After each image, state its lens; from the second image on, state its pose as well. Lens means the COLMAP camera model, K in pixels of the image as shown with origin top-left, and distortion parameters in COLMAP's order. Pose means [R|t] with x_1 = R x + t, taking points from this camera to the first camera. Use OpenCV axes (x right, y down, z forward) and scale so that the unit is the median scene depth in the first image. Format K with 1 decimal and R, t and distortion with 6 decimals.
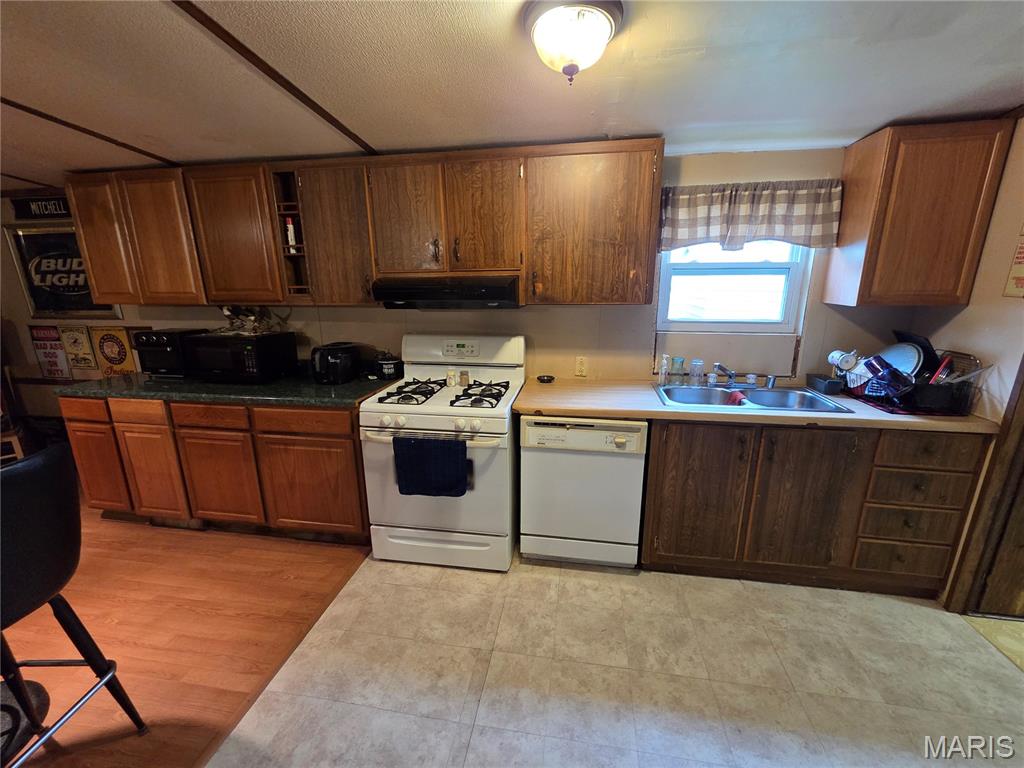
lens RADIAL K [[421.9, 0, 512.9], [0, 421.9, 383.0], [0, 0, 1]] dist [-0.000143, -0.000707]
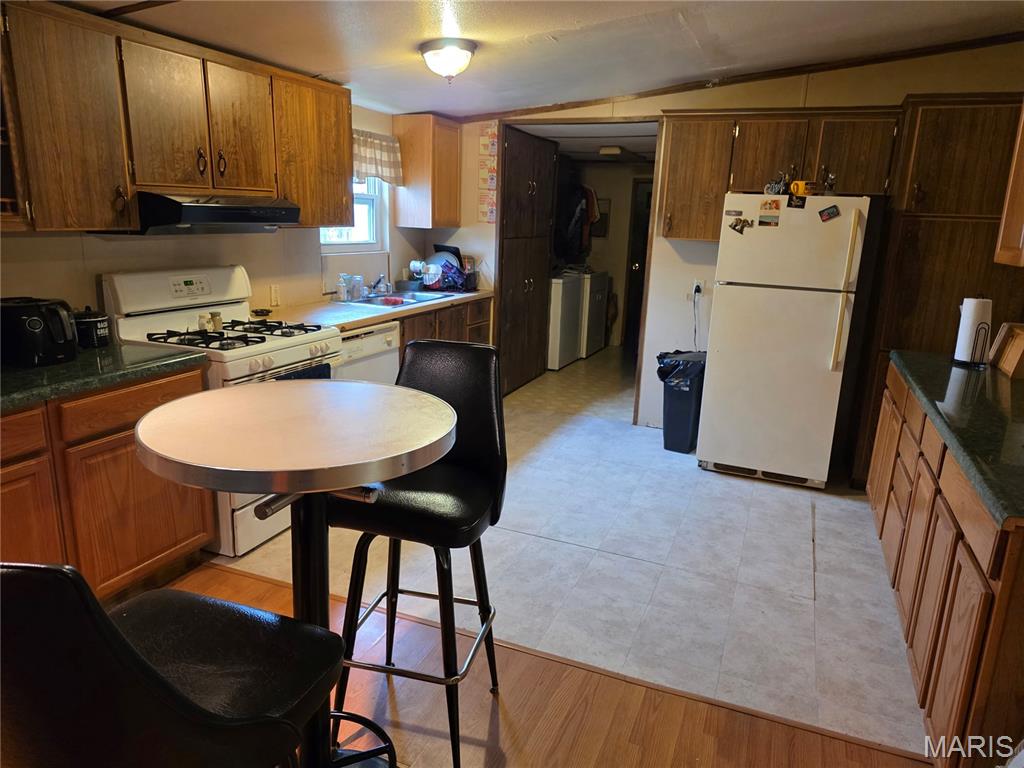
lens RADIAL K [[686.4, 0, 521.3], [0, 686.4, 374.5], [0, 0, 1]] dist [0.063907, -0.056553]
pose [[0.216333, -0.207328, 0.954052, -1.475350], [0.206063, 0.964875, 0.162955, -0.008933], [-0.954326, 0.161342, 0.251457, 0.141266]]
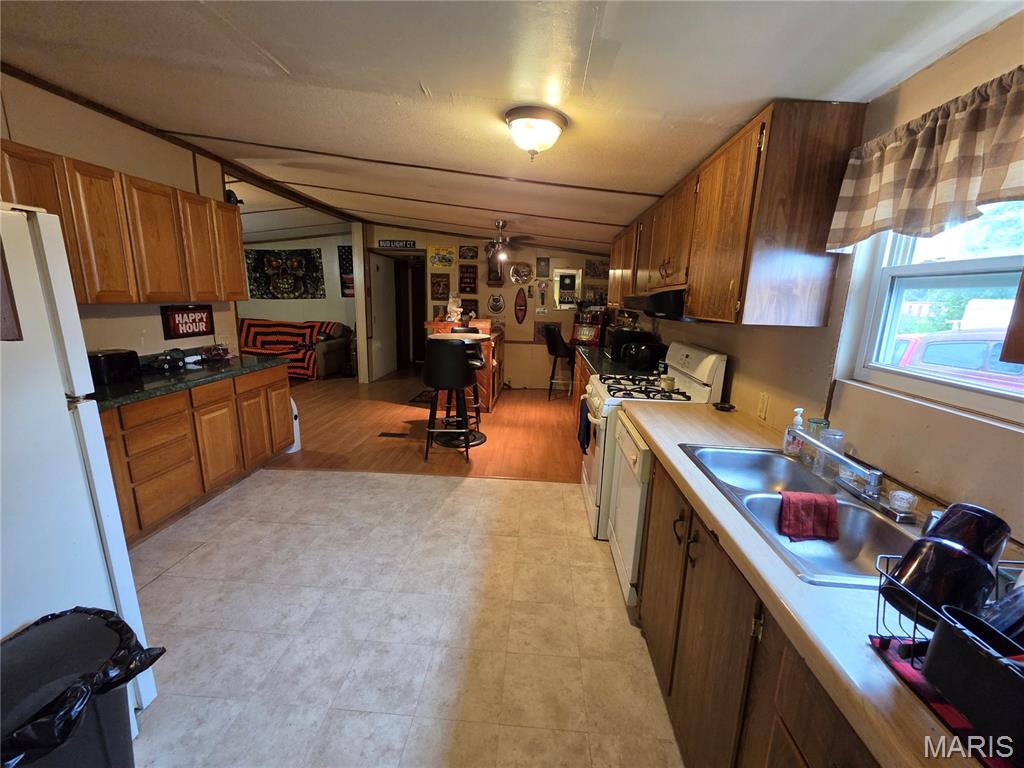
lens RADIAL K [[419.8, 0, 512.6], [0, 419.8, 383.8], [0, 0, 1]] dist [0.001797, -0.001096]
pose [[0.091801, 0.212047, -0.972938, 1.040693], [-0.272471, 0.945124, 0.180276, -0.109748], [0.957775, 0.248548, 0.144540, 0.522945]]
